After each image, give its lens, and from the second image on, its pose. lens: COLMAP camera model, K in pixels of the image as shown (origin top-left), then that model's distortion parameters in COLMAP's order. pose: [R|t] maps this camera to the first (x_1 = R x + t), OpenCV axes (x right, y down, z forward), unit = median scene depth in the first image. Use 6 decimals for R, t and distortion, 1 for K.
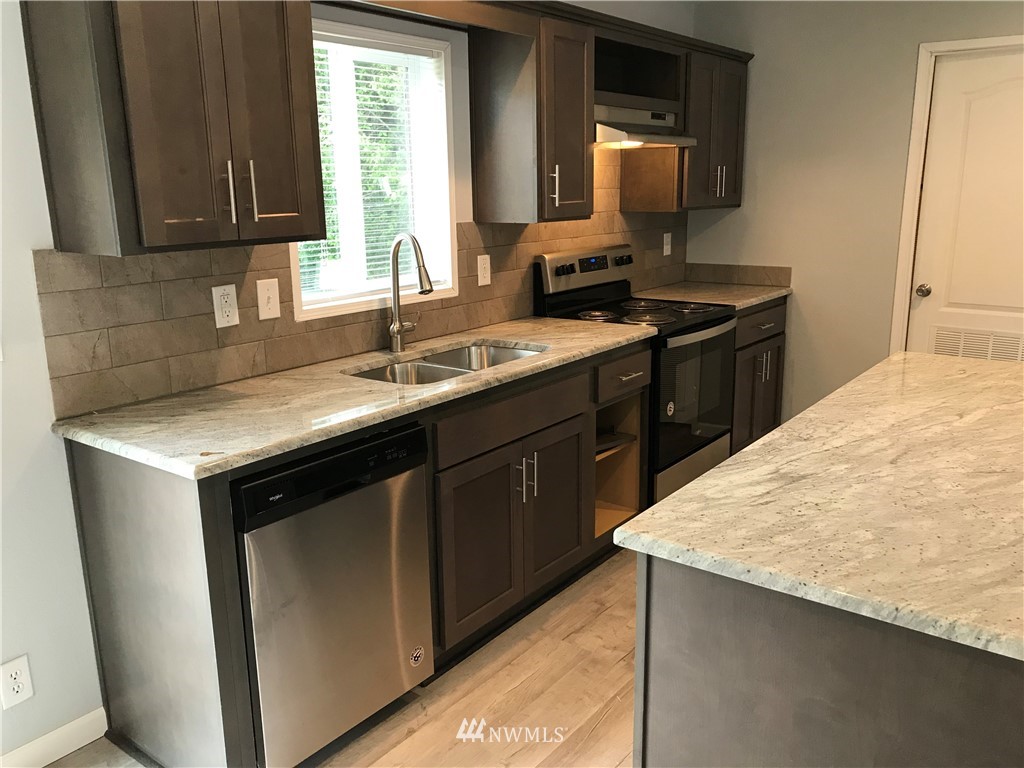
lens RADIAL K [[842.0, 0, 512.8], [0, 842.0, 385.9], [0, 0, 1]] dist [0.047618, -0.086108]
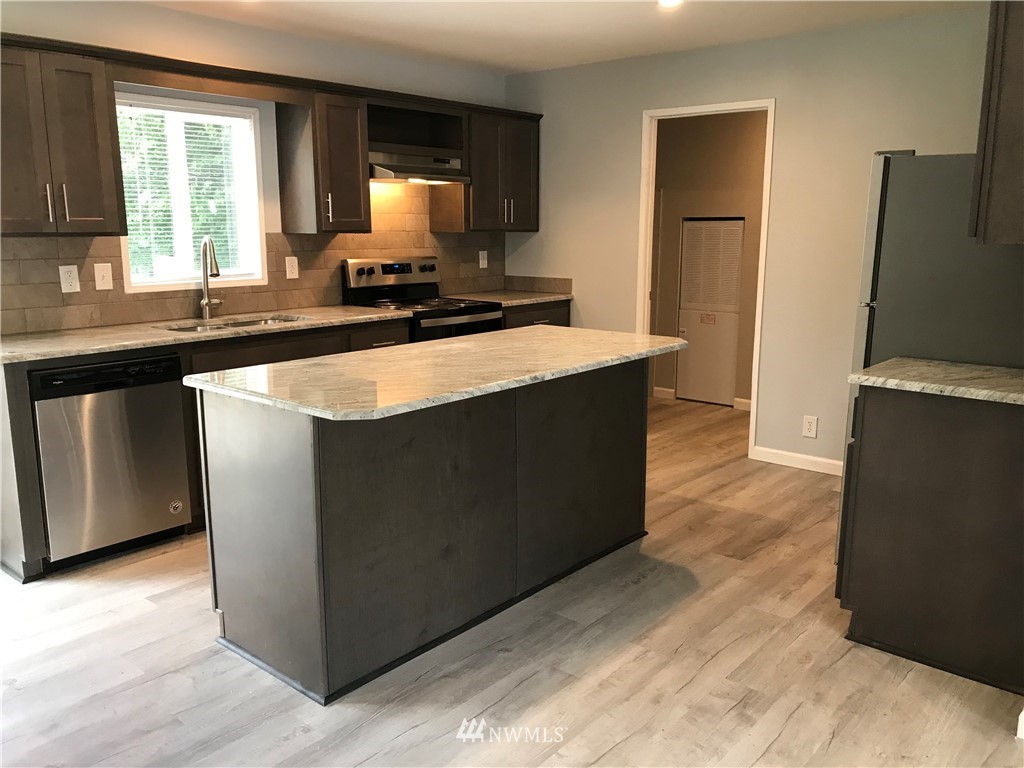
lens RADIAL K [[842.0, 0, 517.4], [0, 842.0, 387.6], [0, 0, 1]] dist [0.047618, -0.086108]
pose [[0.998554, 0.024064, -0.048065, 0.419339], [-0.026097, 0.998772, -0.042118, 0.111414], [0.046993, 0.043312, 0.997956, -0.373676]]
